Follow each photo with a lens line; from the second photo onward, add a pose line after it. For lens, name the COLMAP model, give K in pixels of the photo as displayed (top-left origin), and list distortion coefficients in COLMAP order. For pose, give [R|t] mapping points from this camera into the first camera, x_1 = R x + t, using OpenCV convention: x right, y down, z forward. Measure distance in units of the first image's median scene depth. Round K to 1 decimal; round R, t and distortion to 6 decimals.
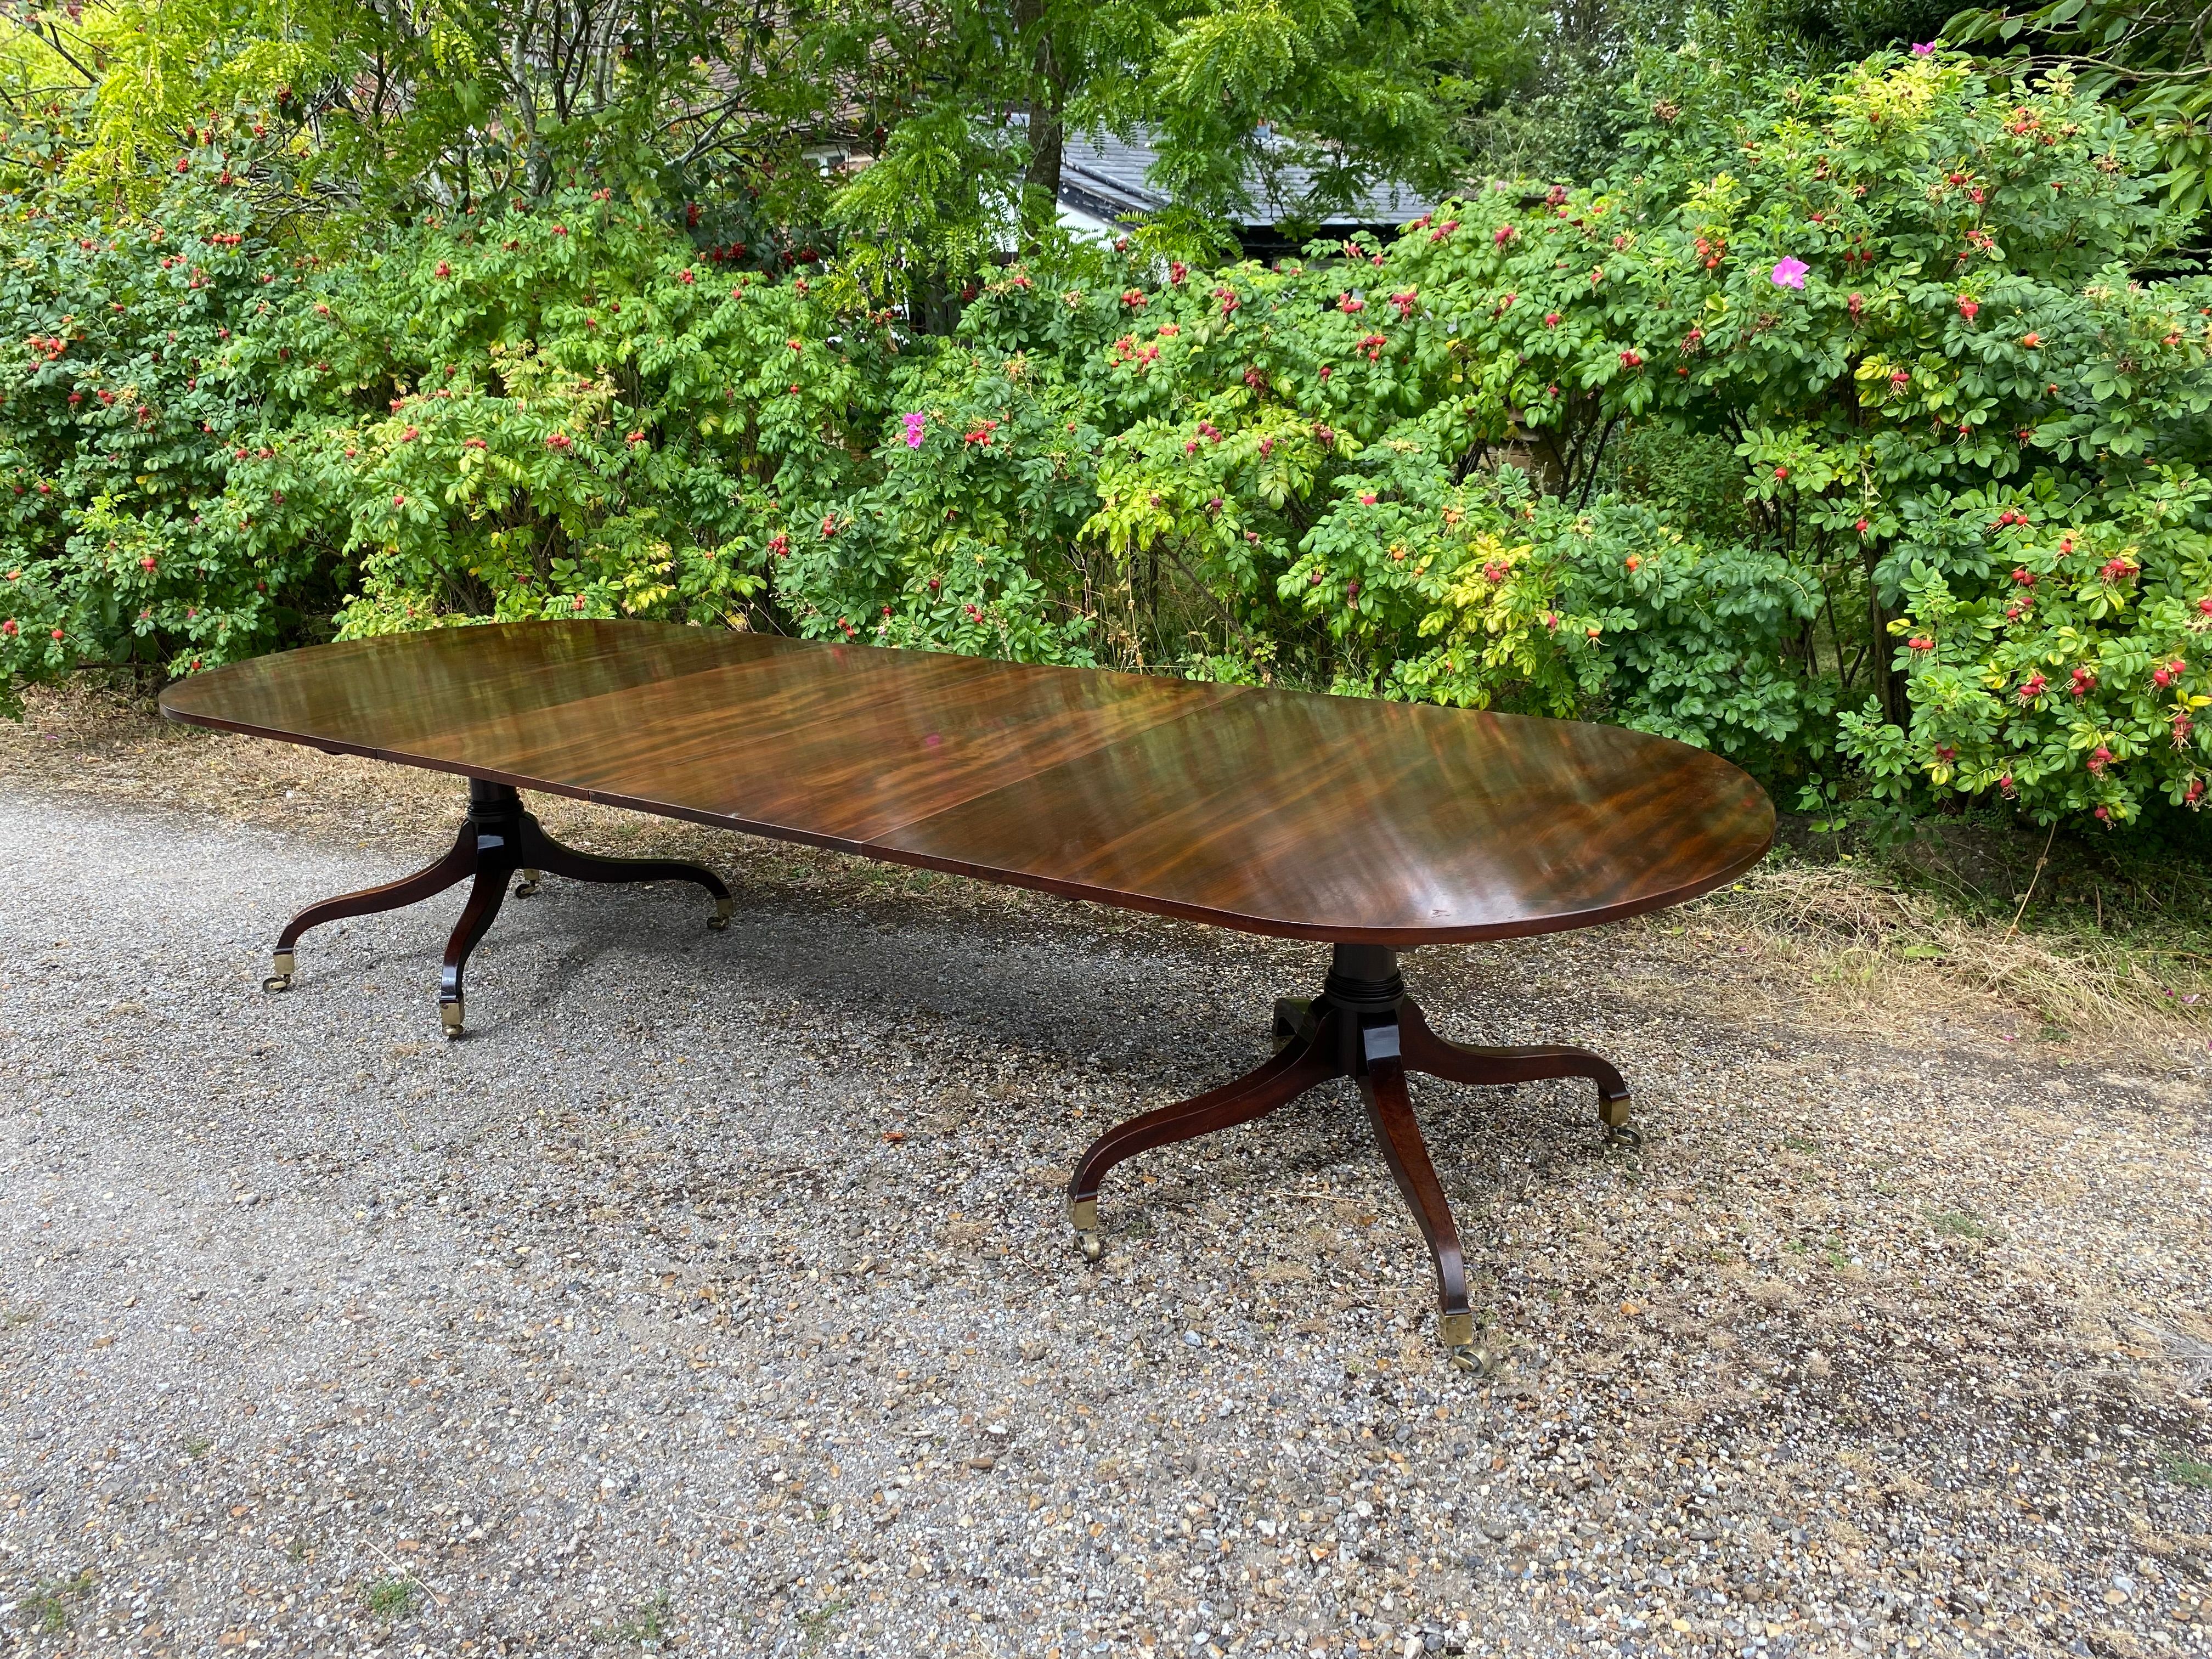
lens RADIAL K [[1897.8, 0, 1158.7], [0, 1897.8, 622.0], [0, 0, 1]] dist [-0.000230, -0.012592]
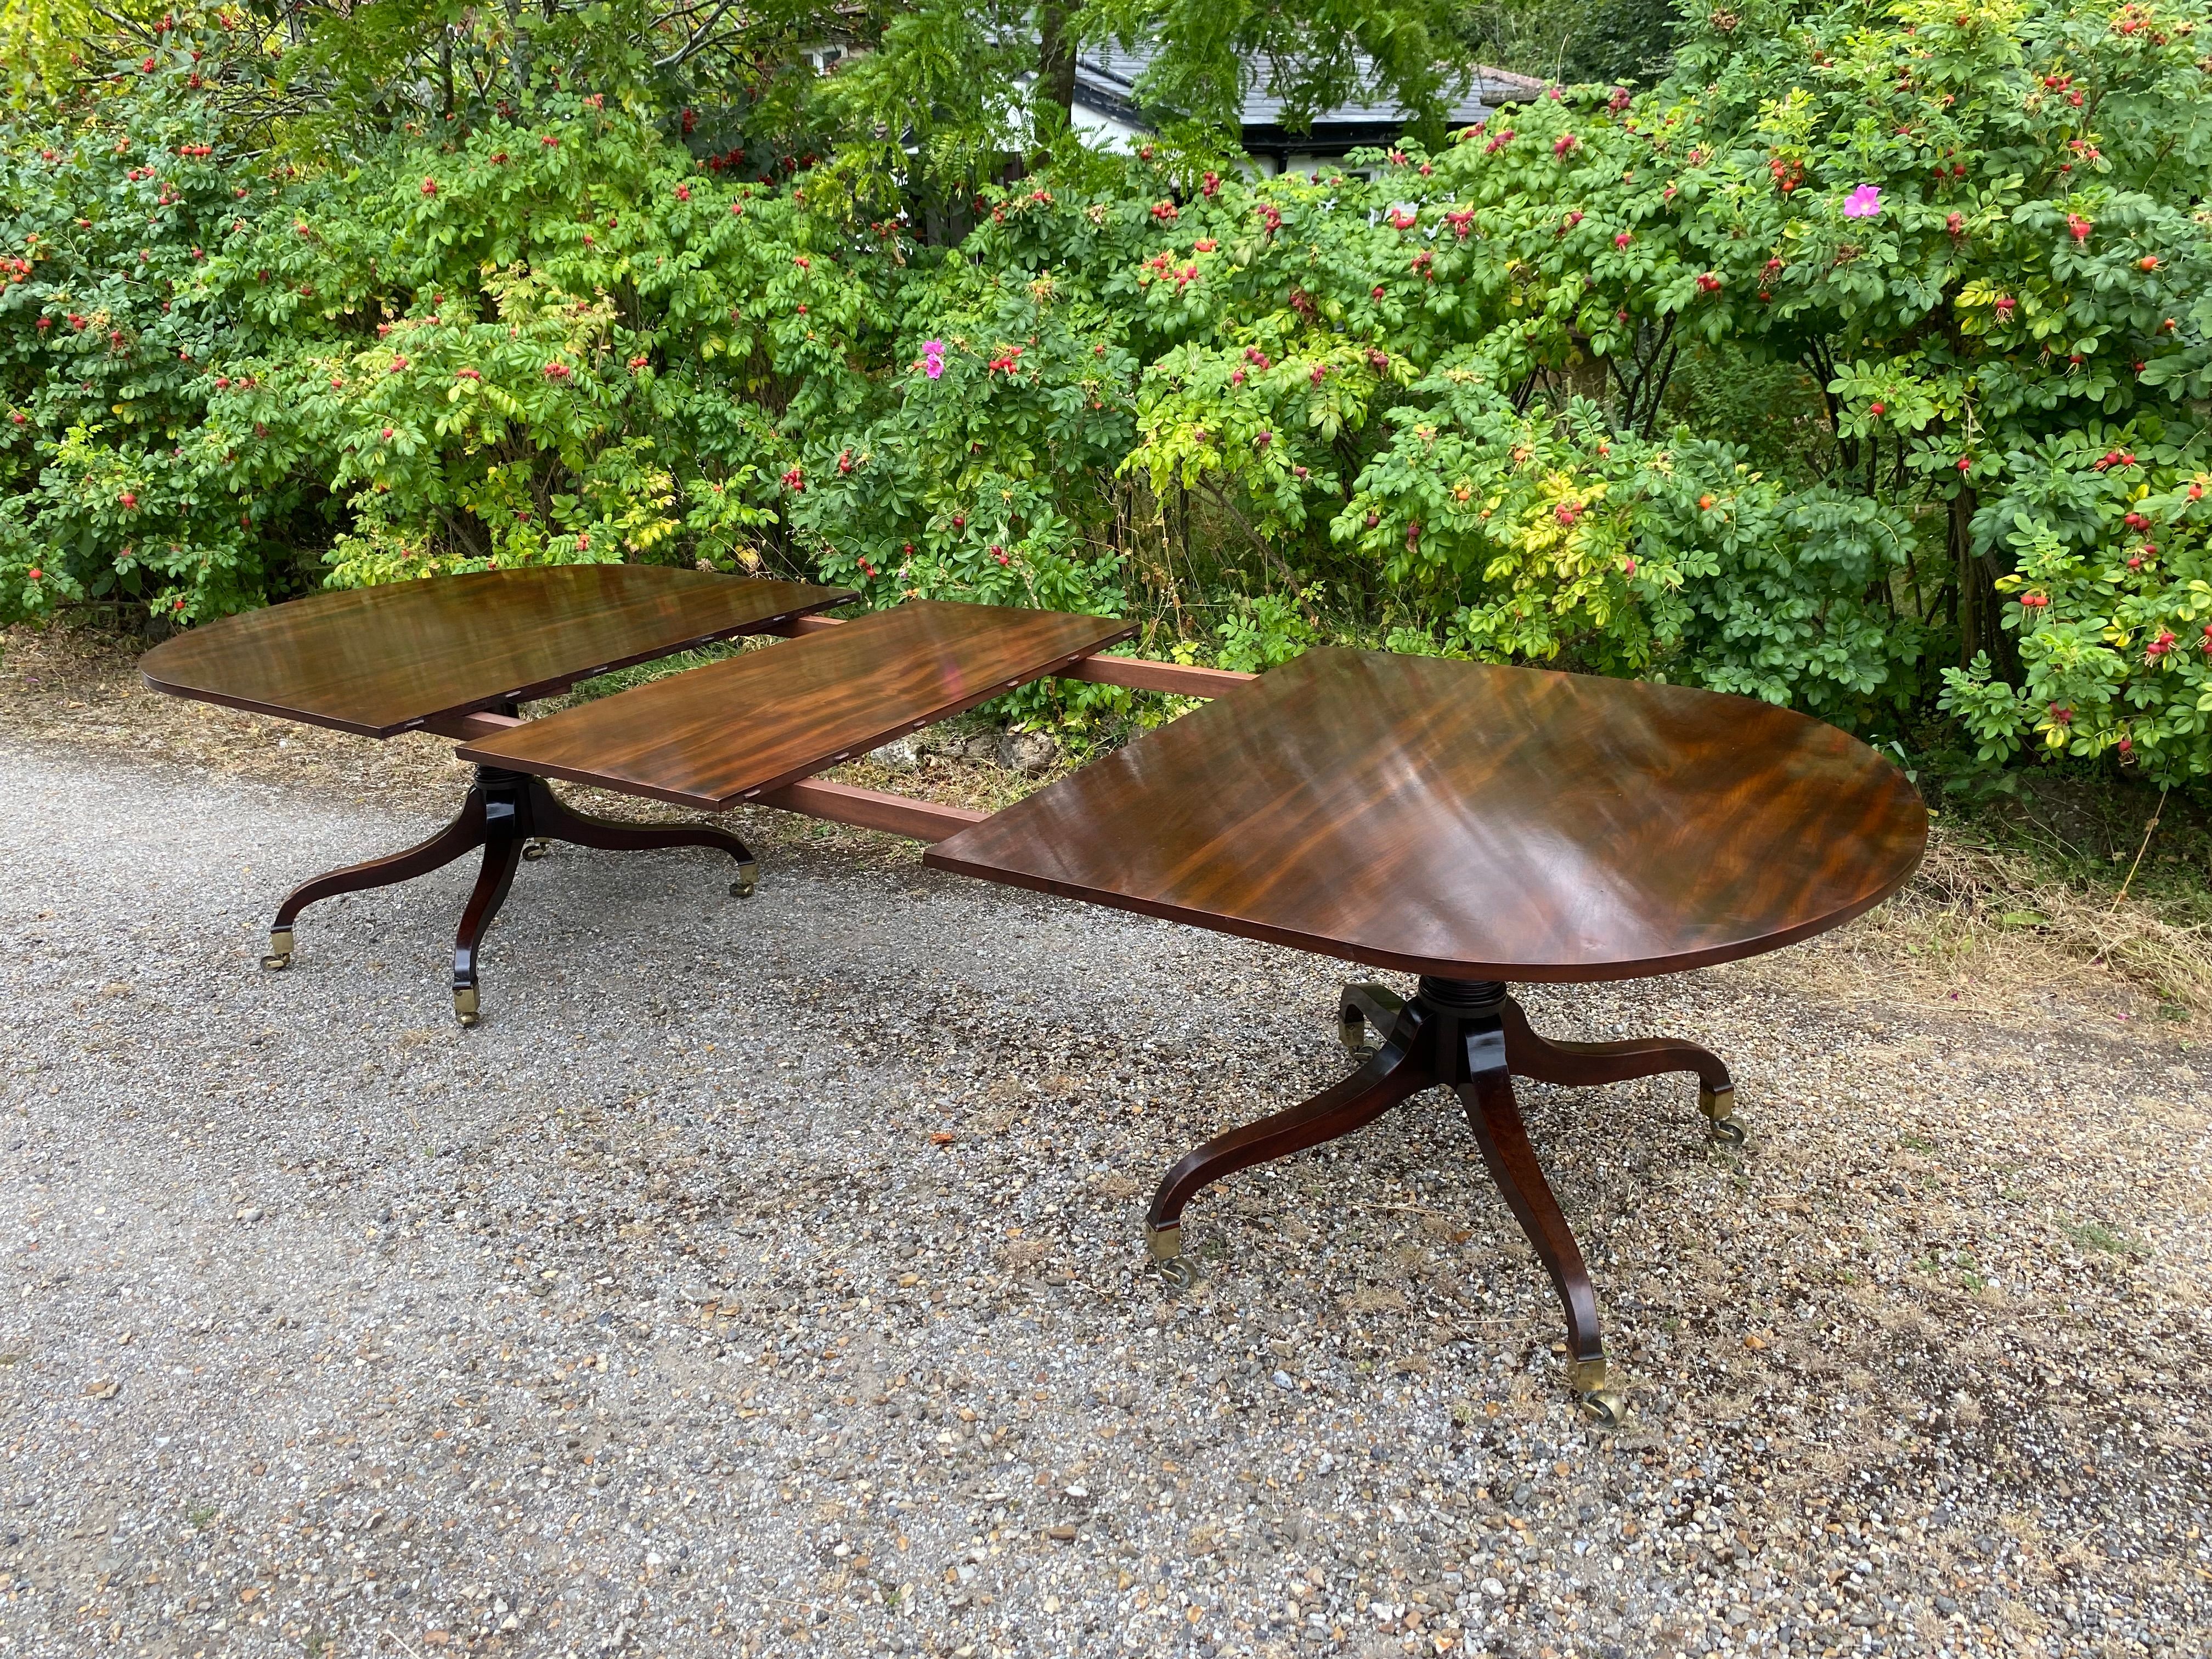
lens RADIAL K [[1897.8, 0, 1158.7], [0, 1897.8, 622.0], [0, 0, 1]] dist [-0.000230, -0.012592]
pose [[0.999978, -0.005545, 0.003774, -0.036878], [0.005333, 0.998527, 0.053988, -0.033219], [-0.004067, -0.053967, 0.998534, 0.085591]]
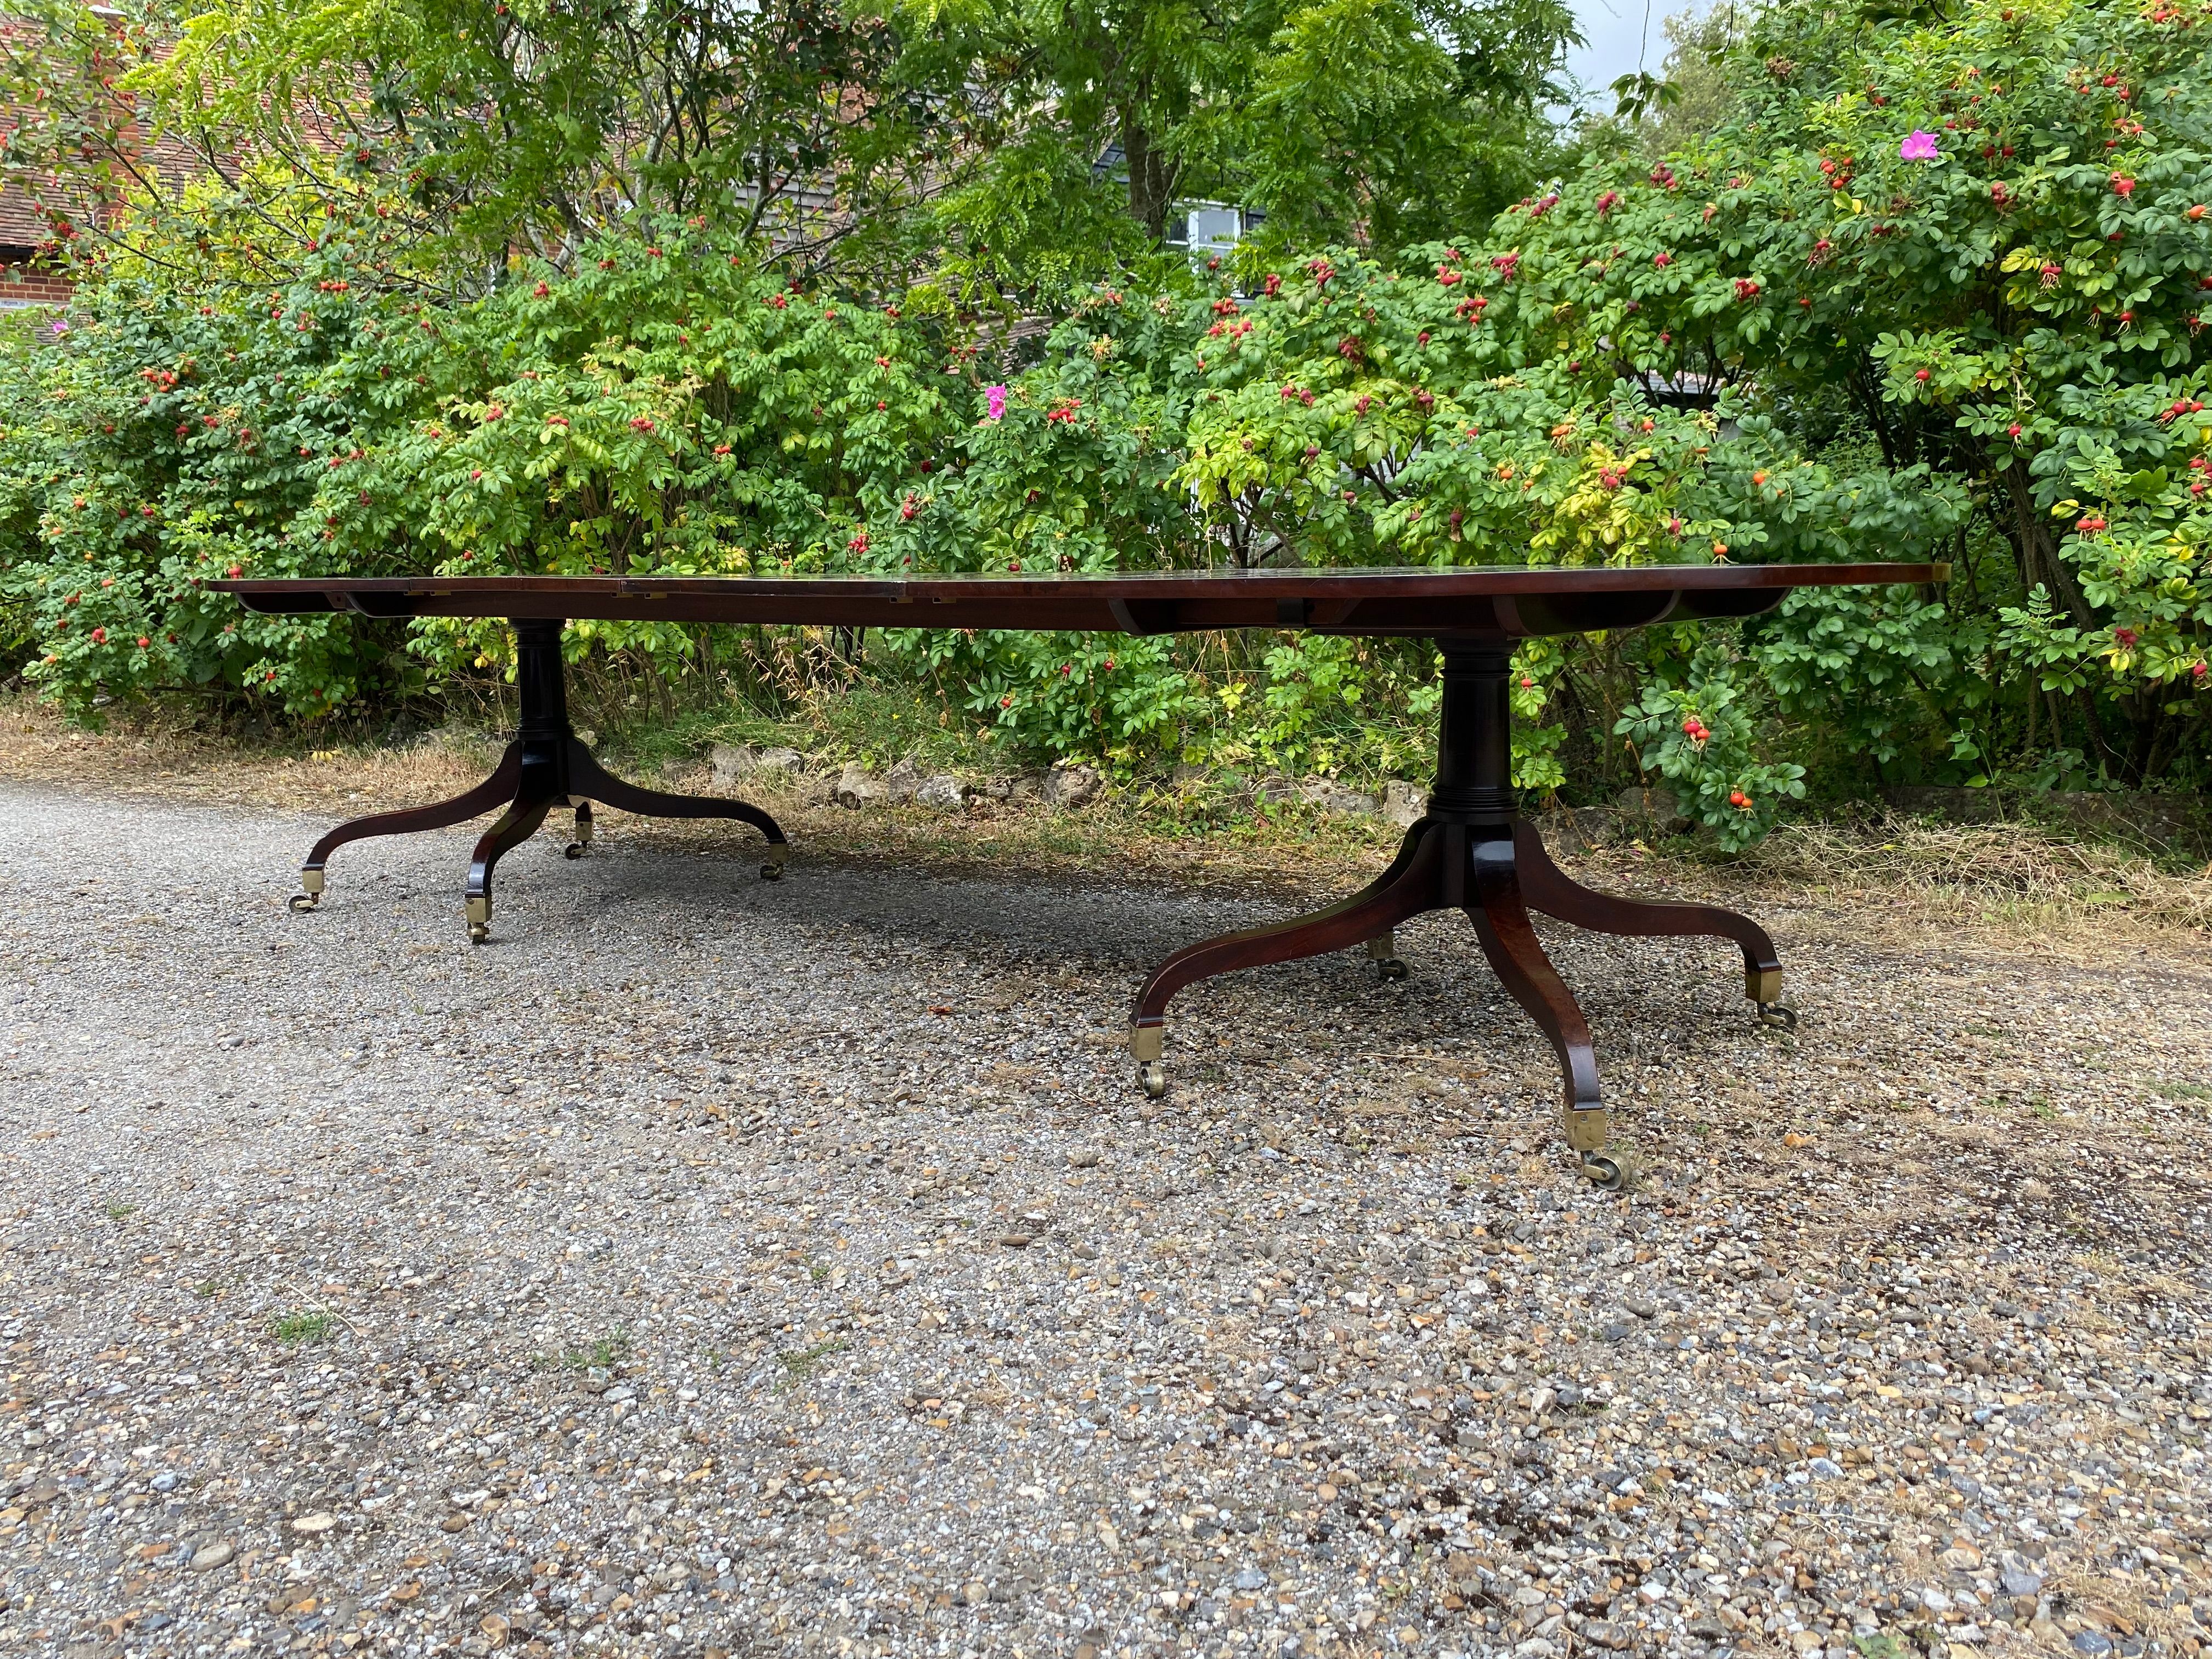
lens RADIAL K [[1867.5, 0, 1128.4], [0, 1867.5, 611.3], [0, 0, 1]] dist [0.013173, -0.027975]
pose [[0.997546, 0.010291, -0.069259, 0.008429], [-0.020026, 0.989754, -0.141370, 0.217187], [0.067095, 0.142410, 0.987531, 0.113929]]
